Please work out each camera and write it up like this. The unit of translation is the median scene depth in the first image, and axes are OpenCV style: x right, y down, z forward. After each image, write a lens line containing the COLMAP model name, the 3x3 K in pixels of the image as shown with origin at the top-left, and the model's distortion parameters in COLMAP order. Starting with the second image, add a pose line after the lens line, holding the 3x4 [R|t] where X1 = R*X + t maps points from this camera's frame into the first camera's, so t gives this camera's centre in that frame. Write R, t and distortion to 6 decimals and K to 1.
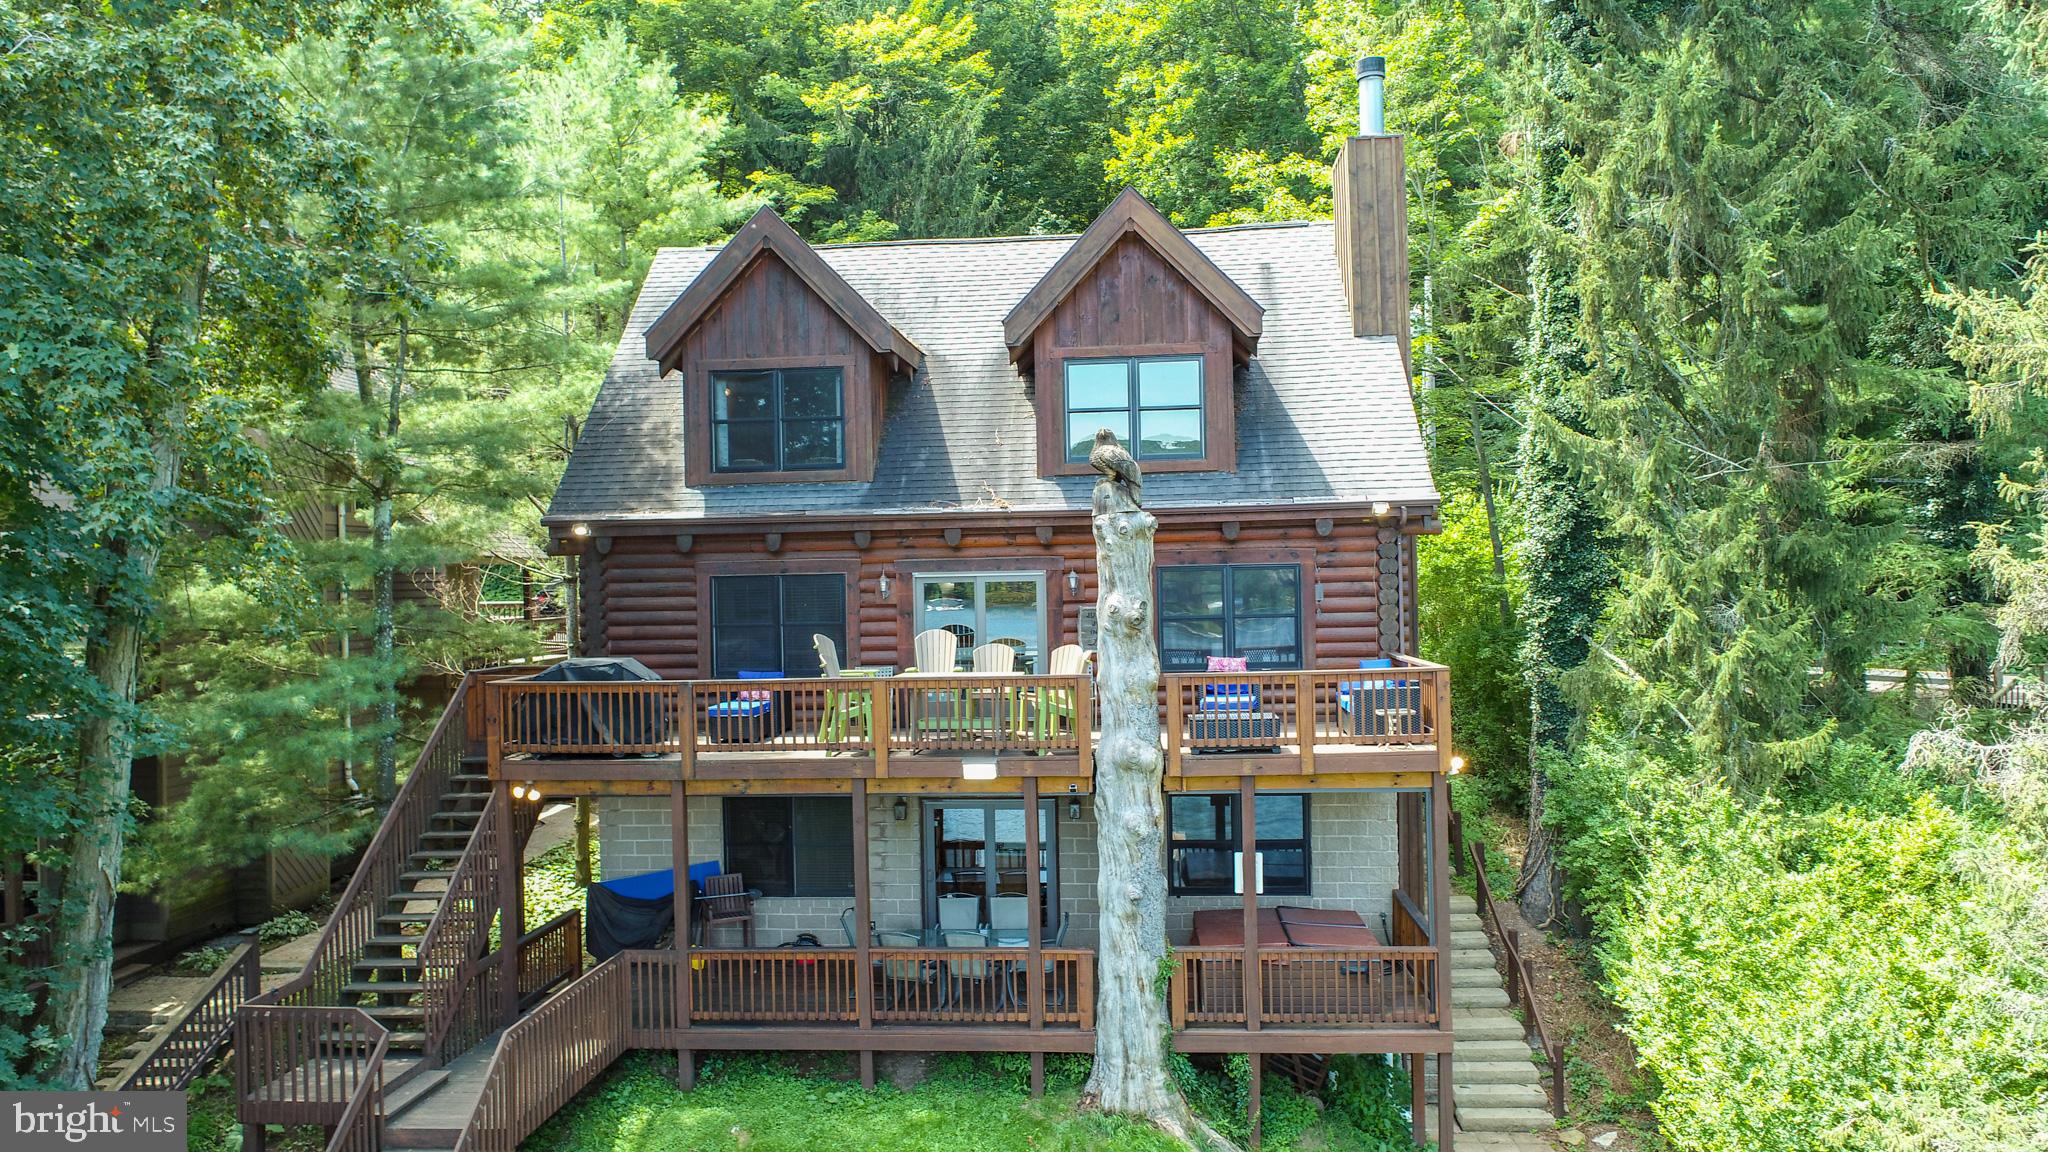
lens RADIAL K [[1387.2, 0, 1023.9], [0, 1387.2, 569.3], [0, 0, 1]] dist [-0.010310, 0.000446]
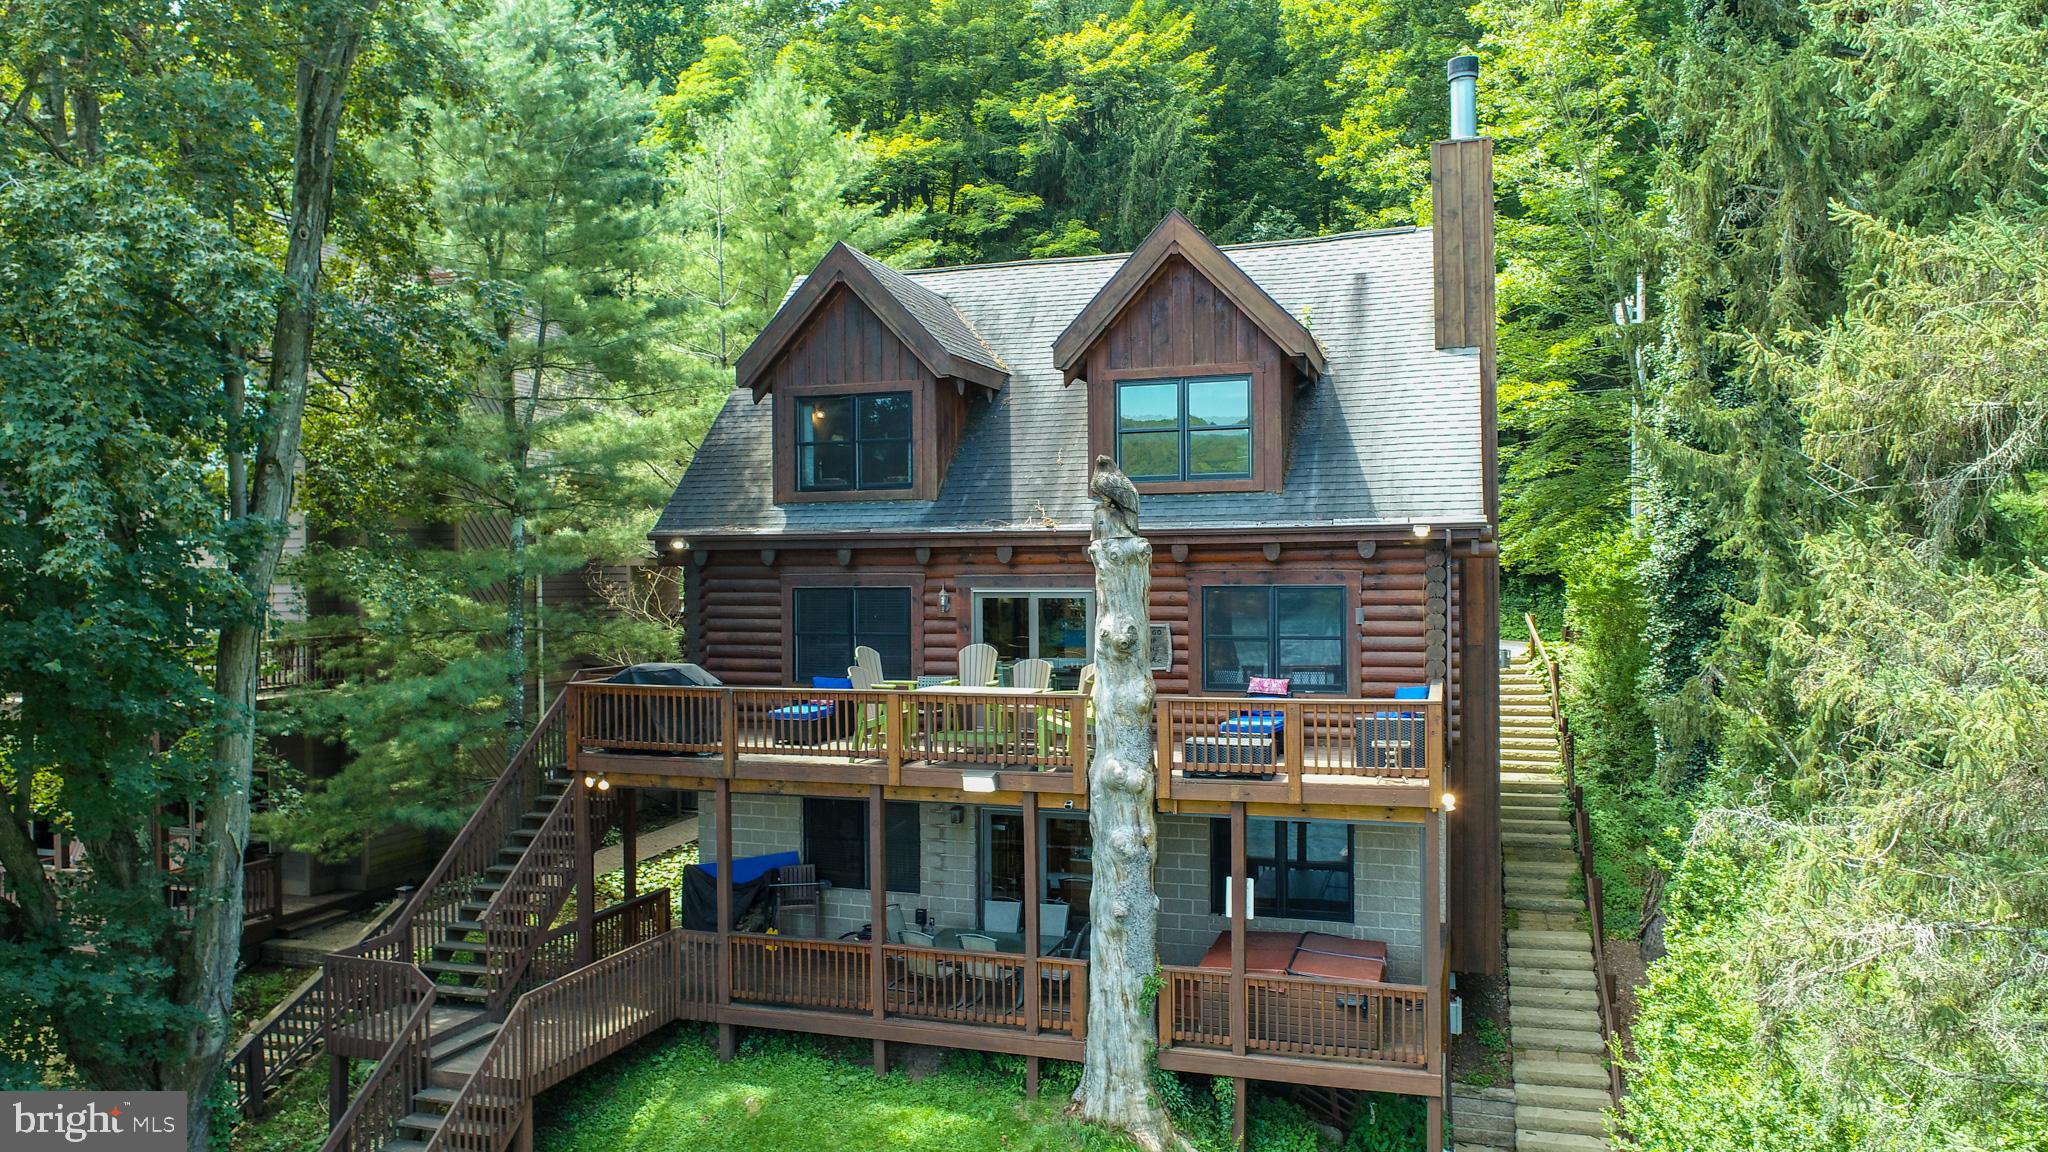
lens RADIAL K [[1387.2, 0, 1023.9], [0, 1387.2, 569.3], [0, 0, 1]] dist [-0.010310, 0.000446]
pose [[0.973600, 0.013533, -0.227860, 0.204309], [-0.011497, 0.999881, 0.010262, -0.023586], [0.227972, -0.007371, 0.973640, -0.009100]]
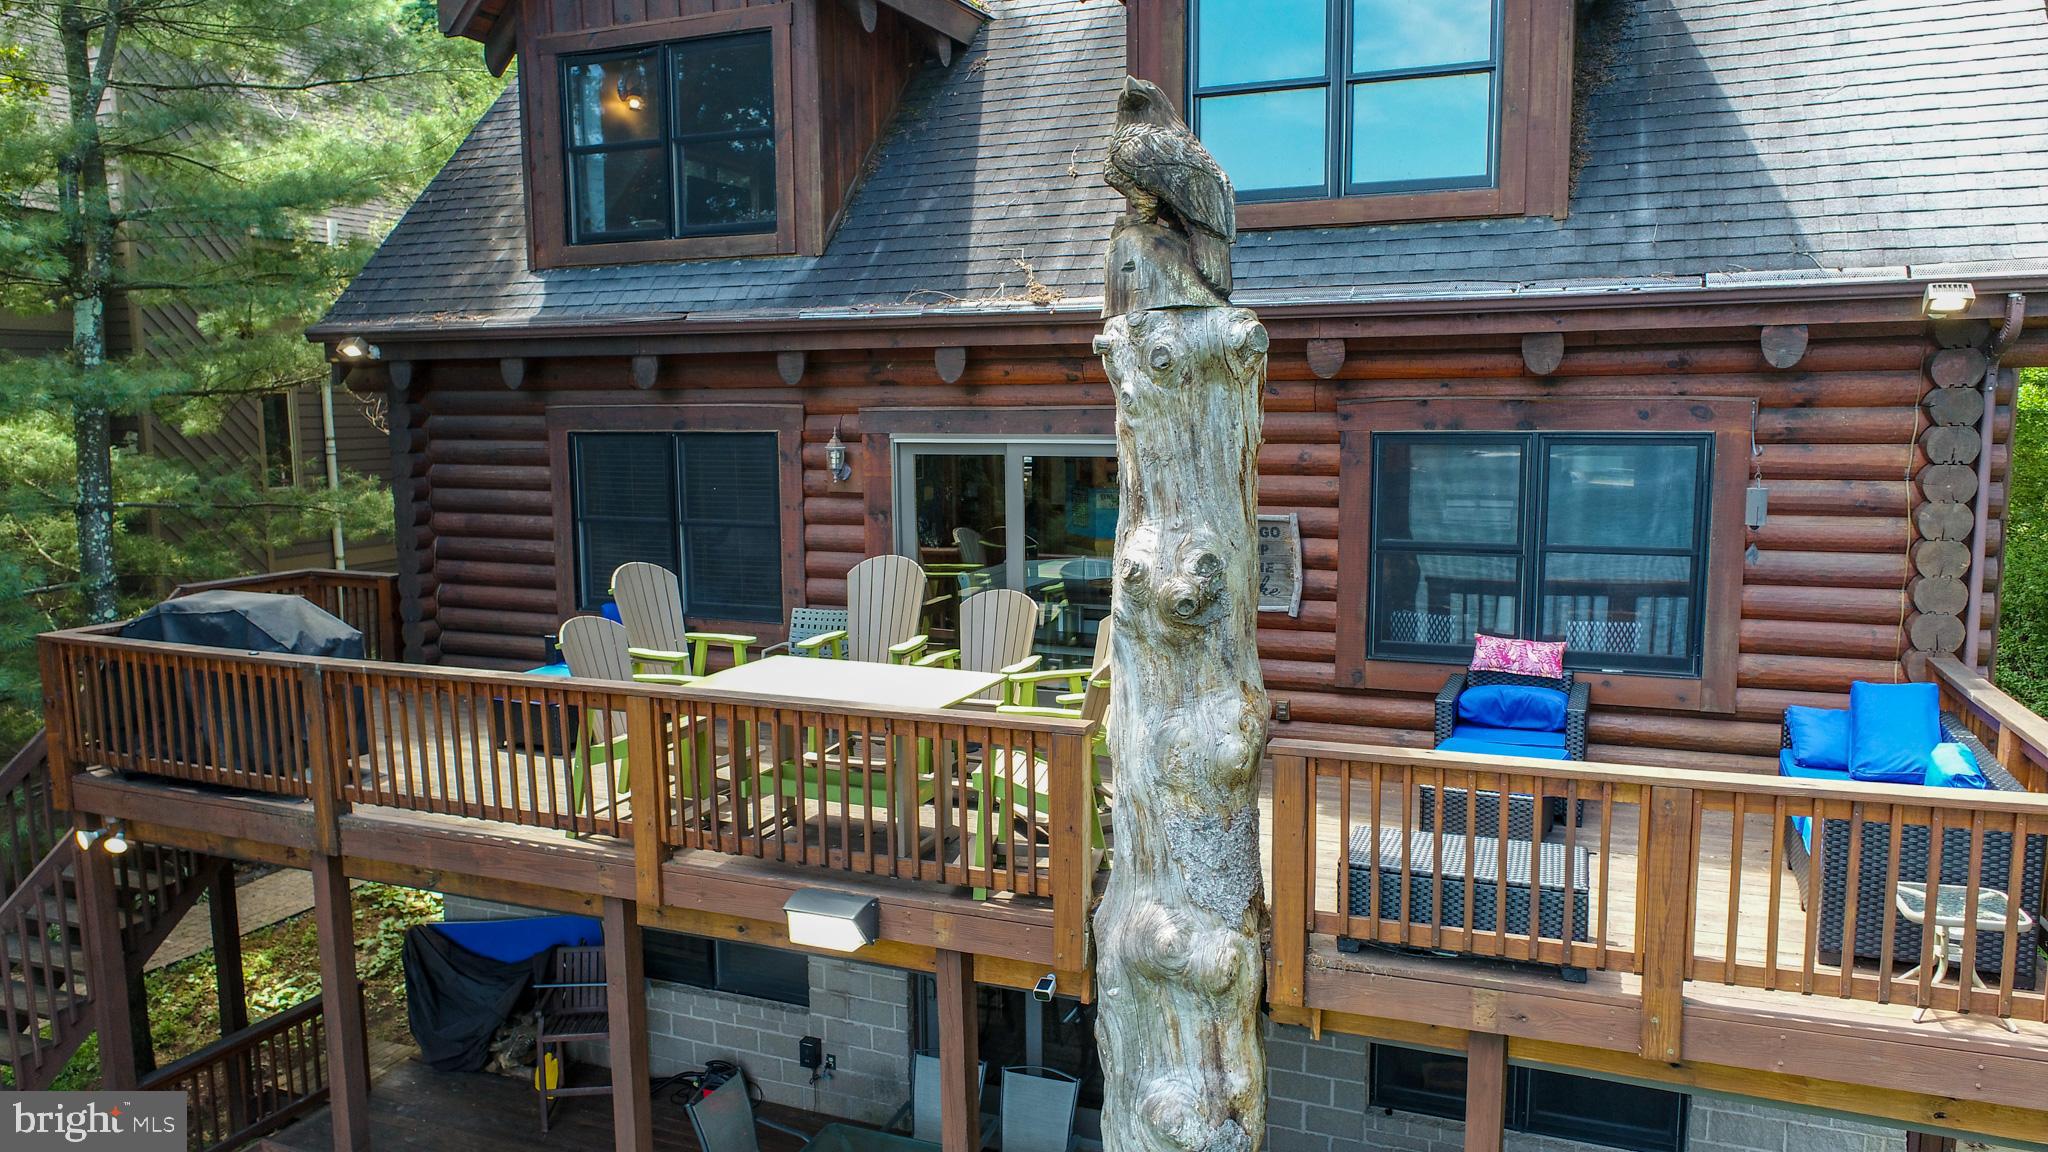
lens RADIAL K [[1387.2, 0, 1023.9], [0, 1387.2, 569.3], [0, 0, 1]] dist [-0.010310, 0.000446]
pose [[0.955653, 0.048630, -0.290451, 0.124282], [-0.008811, 0.990551, 0.136859, -0.019238], [0.294362, -0.128230, 0.947052, 0.540077]]
